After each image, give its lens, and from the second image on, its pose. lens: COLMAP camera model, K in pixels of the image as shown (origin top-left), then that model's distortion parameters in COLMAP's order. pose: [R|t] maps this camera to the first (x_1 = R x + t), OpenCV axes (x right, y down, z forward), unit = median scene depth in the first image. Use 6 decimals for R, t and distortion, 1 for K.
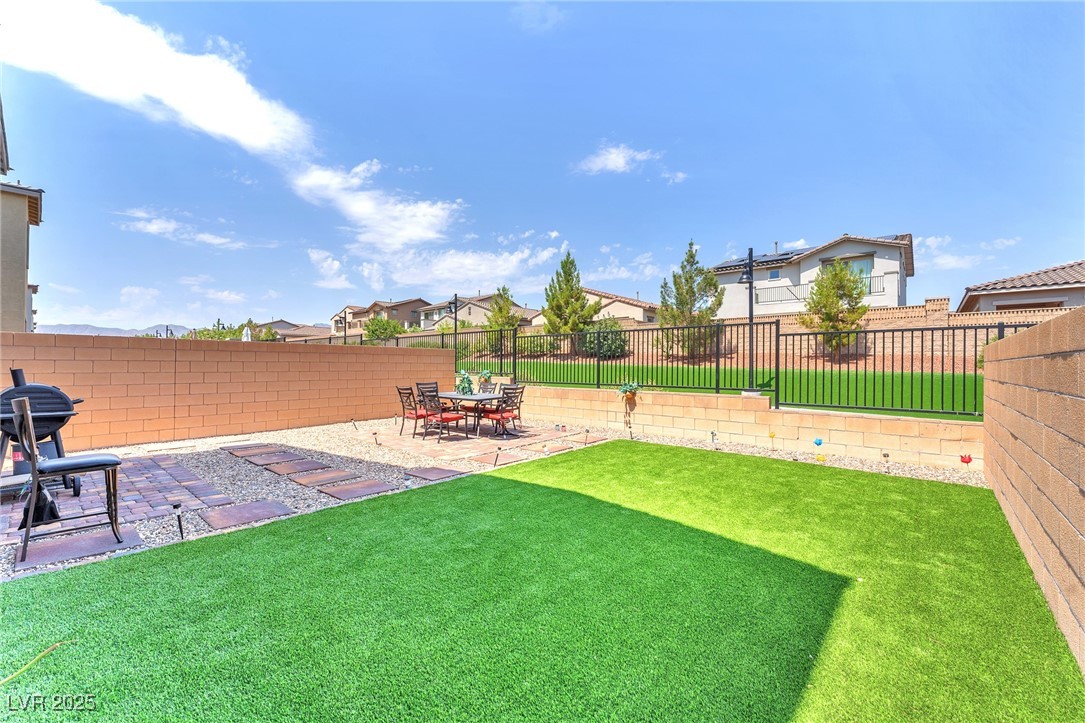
lens RADIAL K [[448.0, 0, 552.3], [0, 448.0, 354.2], [0, 0, 1]] dist [0.000189, -0.001145]
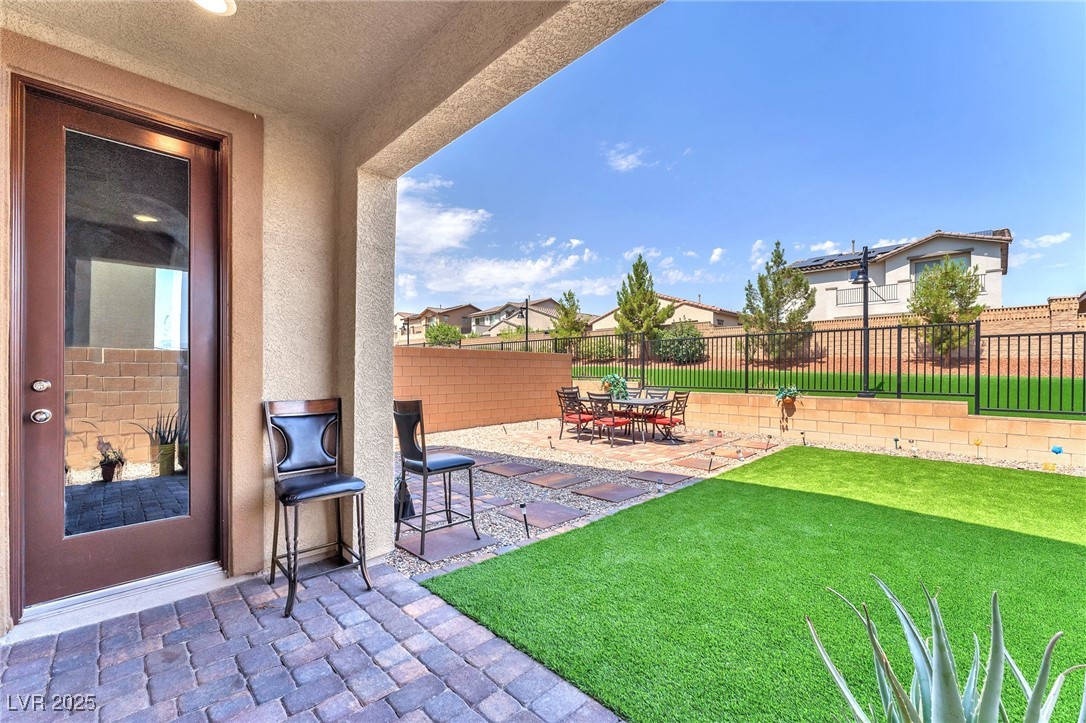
lens RADIAL K [[448.5, 0, 542.1], [0, 448.5, 365.8], [0, 0, 1]] dist [0.000189, -0.001145]
pose [[0.997447, -0.002146, -0.071383, -0.148639], [0.003158, 0.999896, 0.014056, 0.000779], [0.071346, -0.014246, 0.997350, -0.003929]]
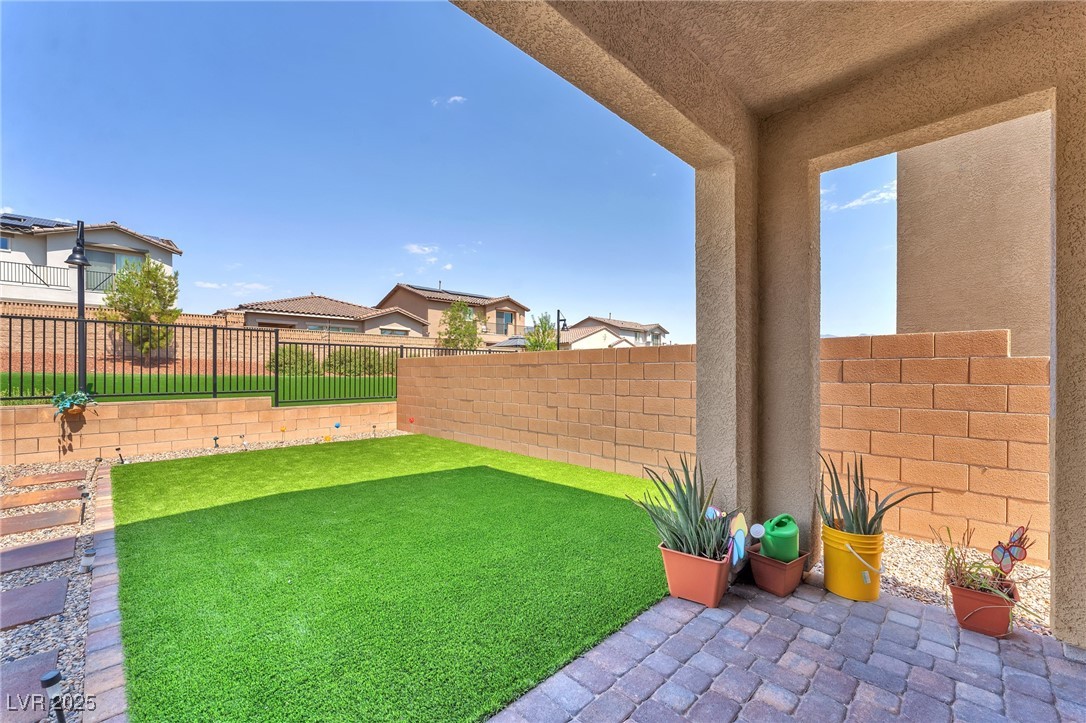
lens RADIAL K [[448.5, 0, 554.5], [0, 448.5, 368.3], [0, 0, 1]] dist [0.000189, -0.001145]
pose [[0.051605, 0.002528, 0.998664, -0.260642], [-0.025439, 0.999676, -0.001216, 0.002562], [-0.998344, -0.025342, 0.051653, 0.098147]]
